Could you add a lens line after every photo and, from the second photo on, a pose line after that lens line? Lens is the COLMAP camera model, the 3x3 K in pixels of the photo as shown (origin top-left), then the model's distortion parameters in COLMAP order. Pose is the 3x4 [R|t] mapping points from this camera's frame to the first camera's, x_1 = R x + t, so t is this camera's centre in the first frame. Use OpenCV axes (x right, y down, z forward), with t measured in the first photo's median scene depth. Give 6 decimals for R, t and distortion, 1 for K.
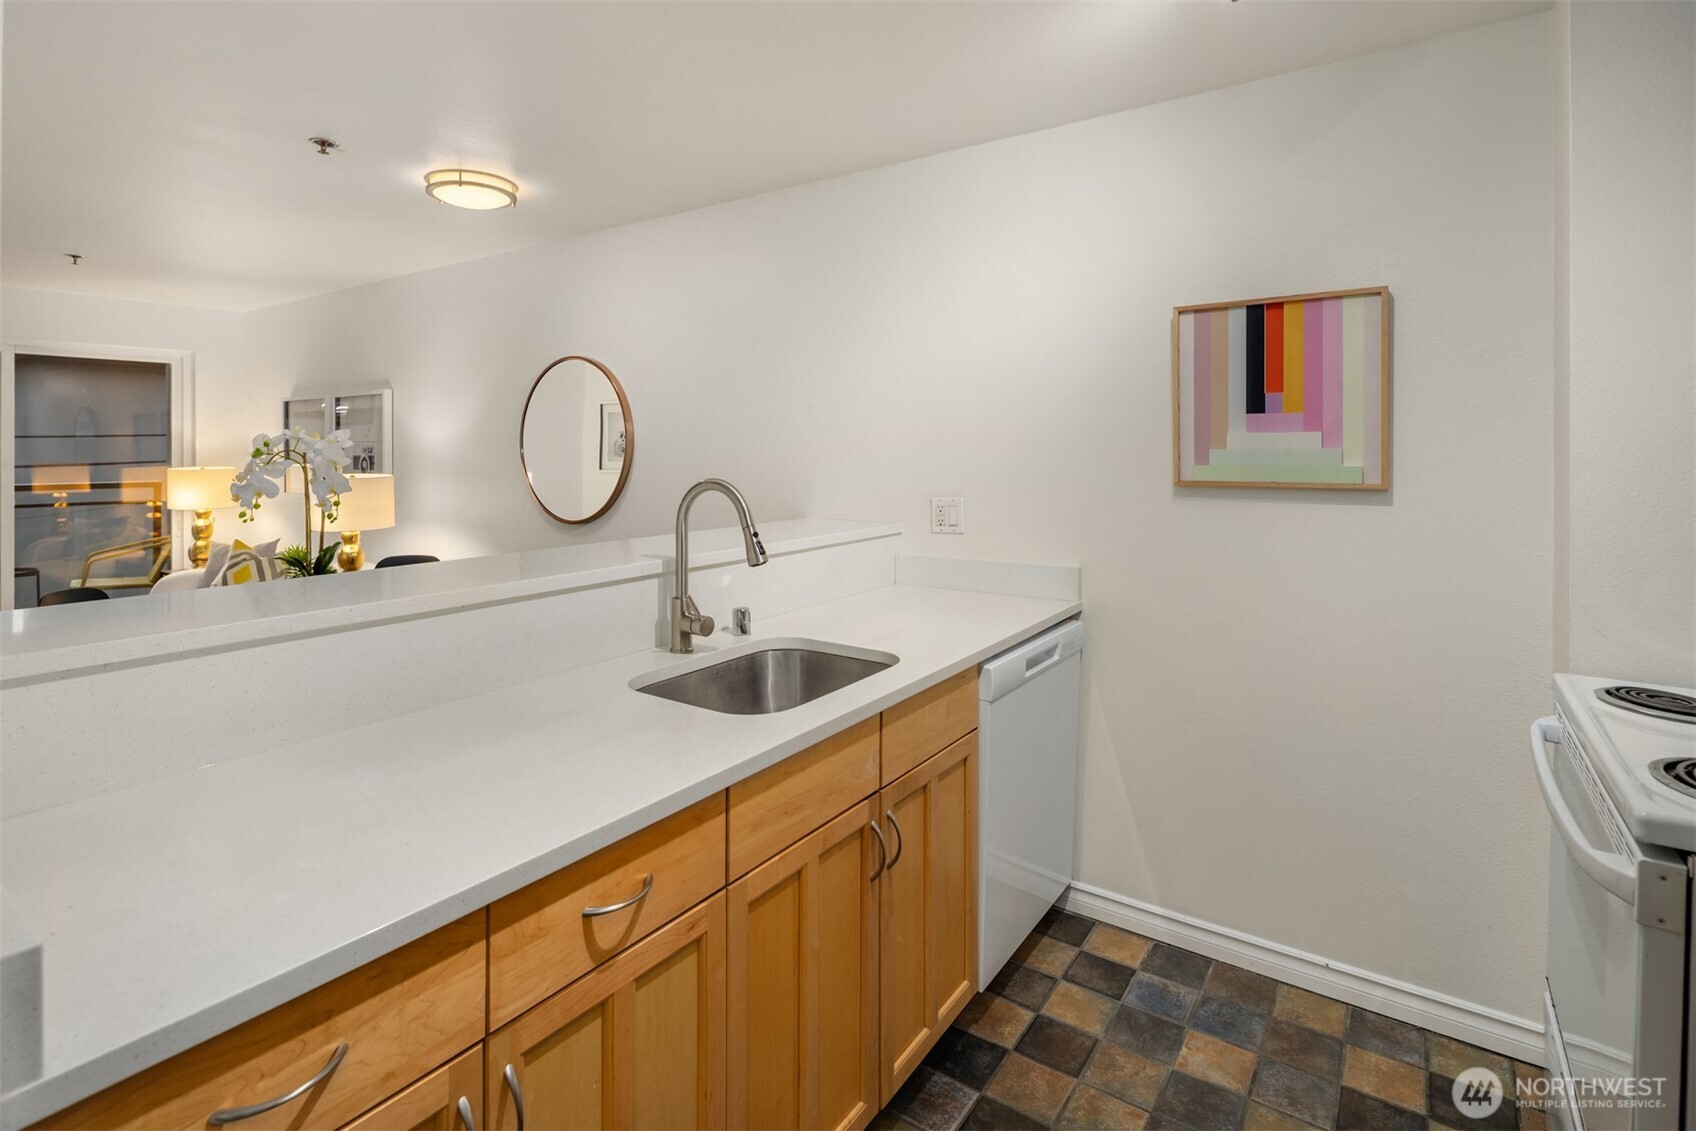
lens RADIAL K [[837.6, 0, 842.5], [0, 837.6, 443.5], [0, 0, 1]] dist [-0.002889, -0.000054]
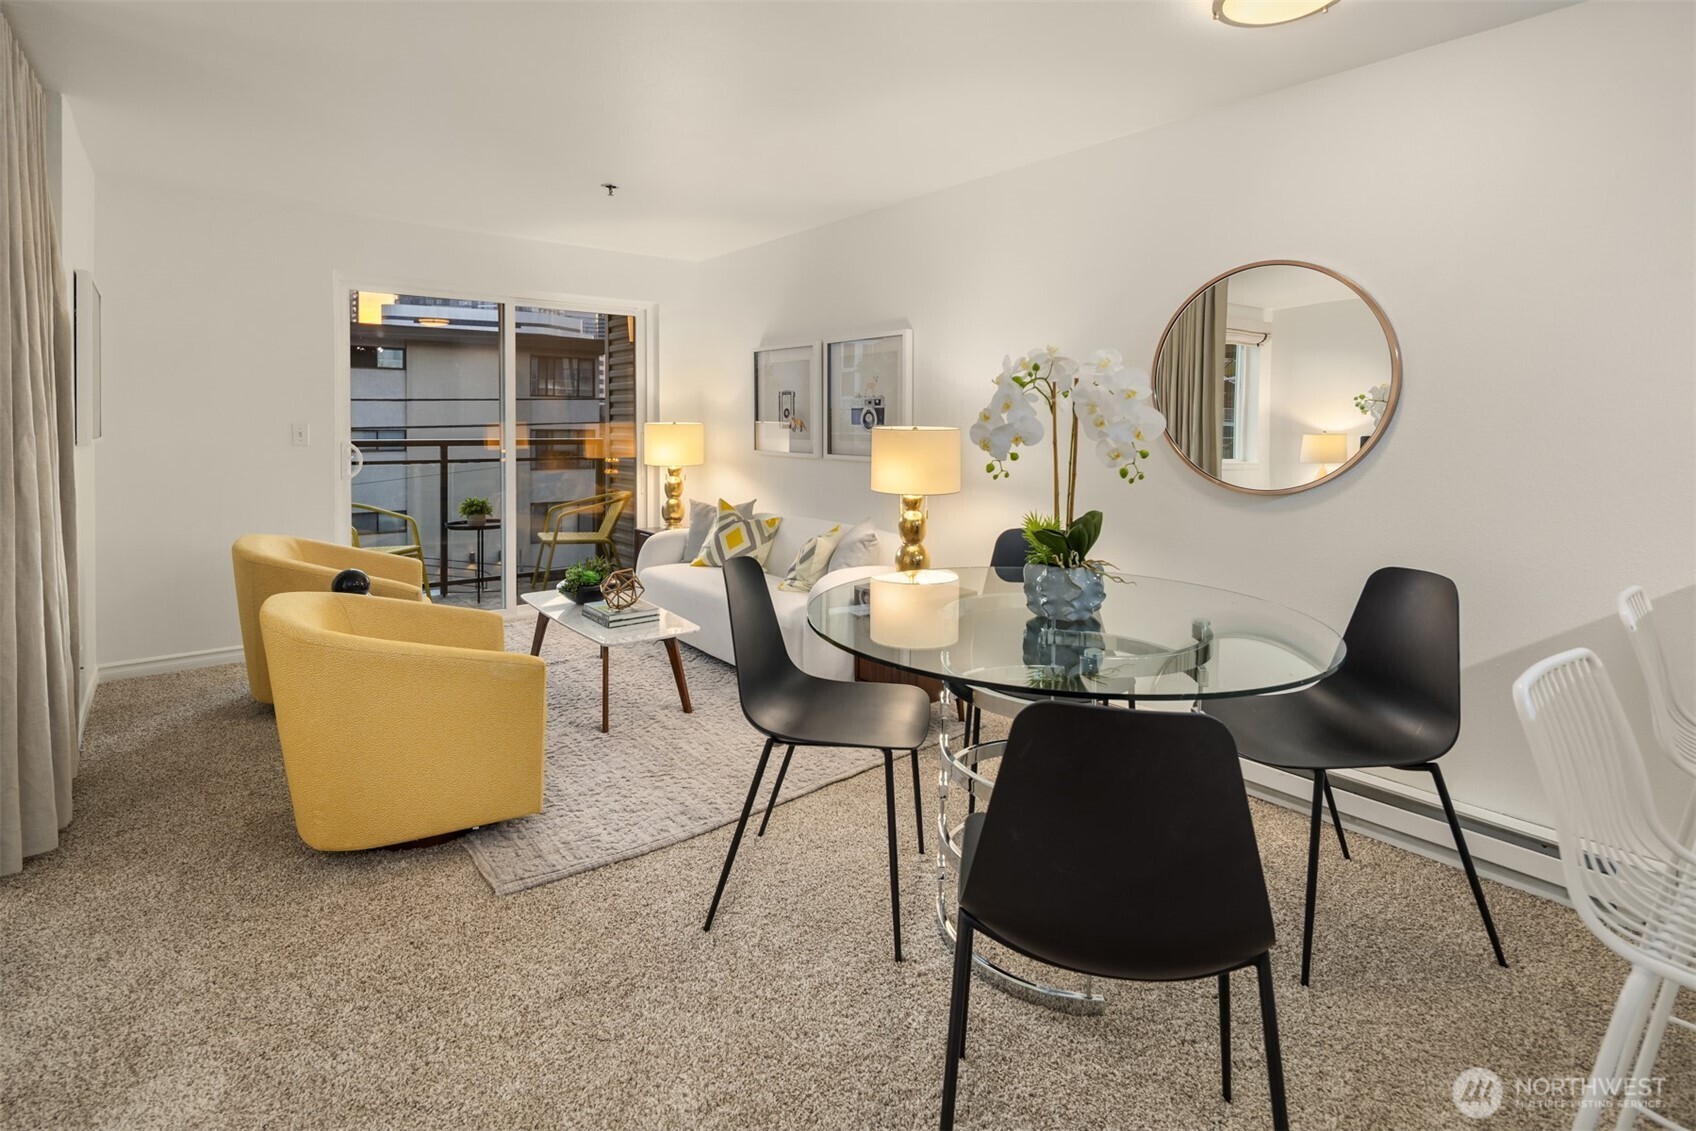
lens RADIAL K [[825.7, 0, 844.8], [0, 825.7, 432.5], [0, 0, 1]] dist [-0.000107, -0.000257]
pose [[0.962647, 0.010937, -0.270540, -0.341946], [-0.005973, 0.999798, 0.019168, 0.022252], [0.270695, -0.016836, 0.962518, 0.155259]]
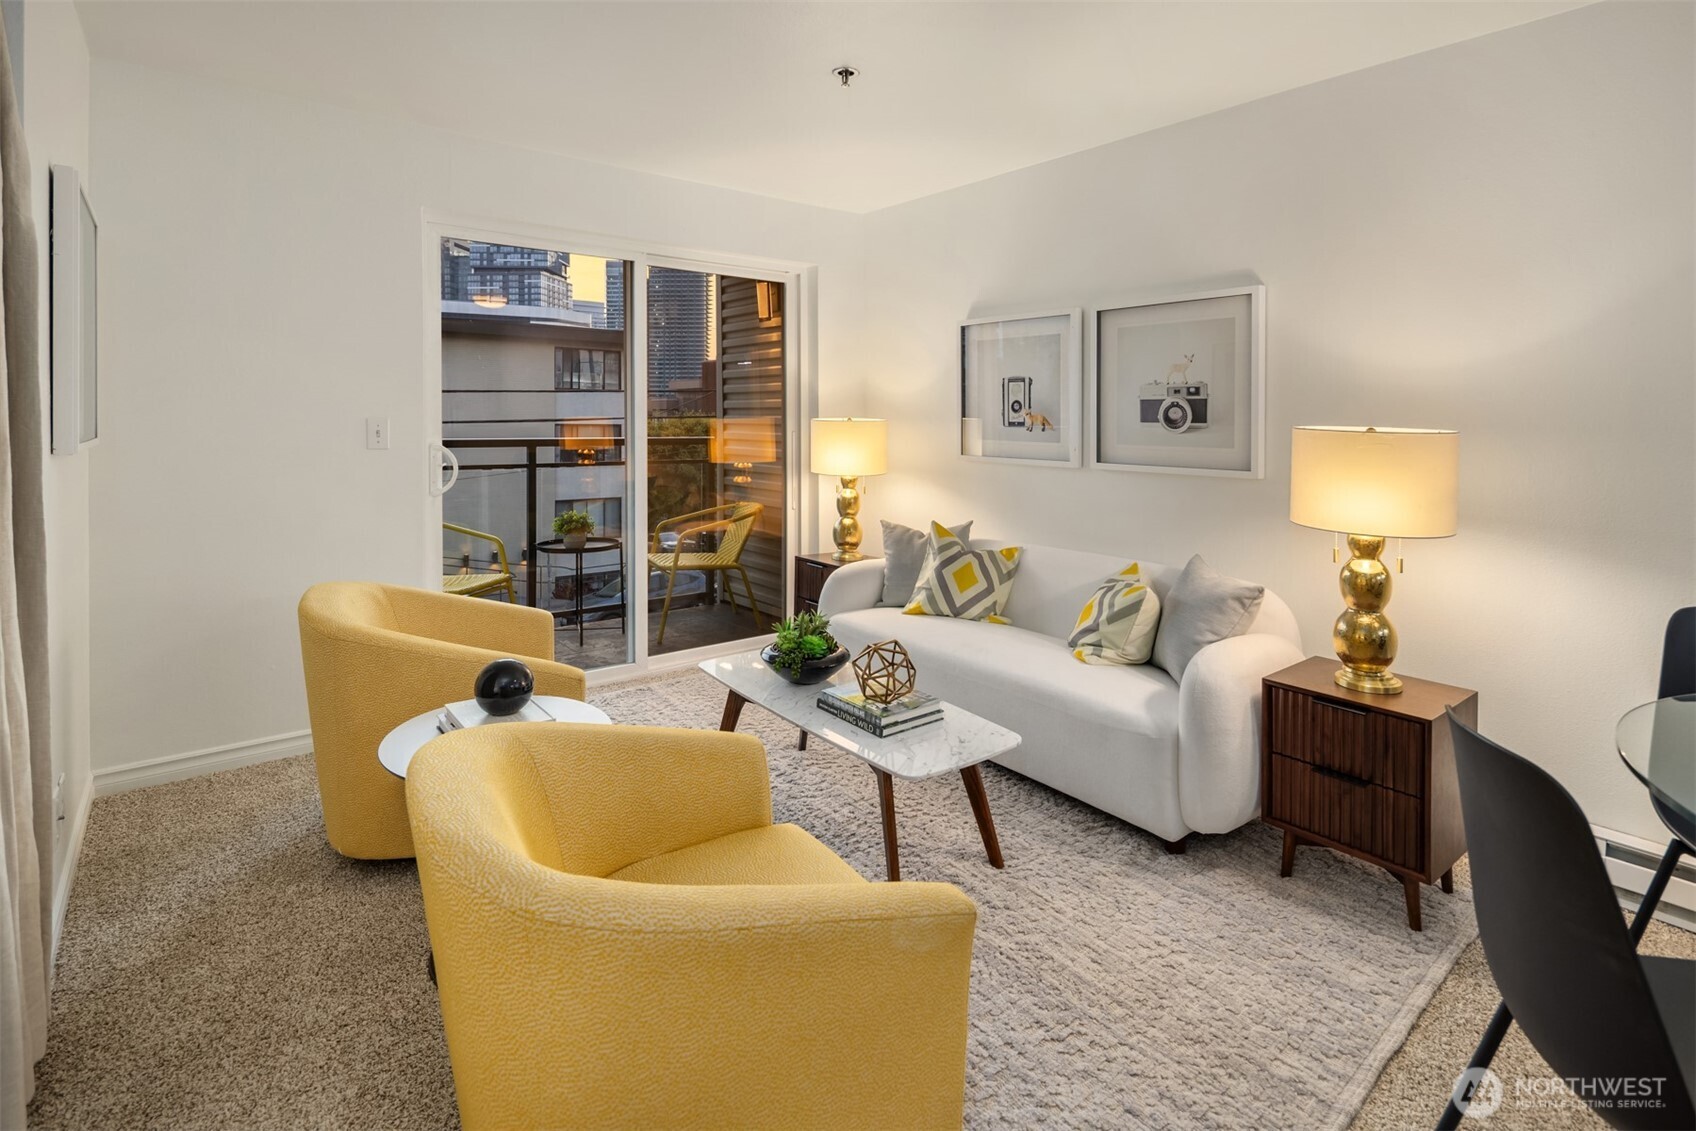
lens RADIAL K [[820.1, 0, 849.5], [0, 820.1, 428.9], [0, 0, 1]] dist [0.000368, -0.000530]
pose [[0.962598, 0.014503, -0.270545, -0.603530], [-0.009207, 0.999741, 0.020837, 0.024478], [0.270777, -0.017566, 0.962482, 0.327224]]
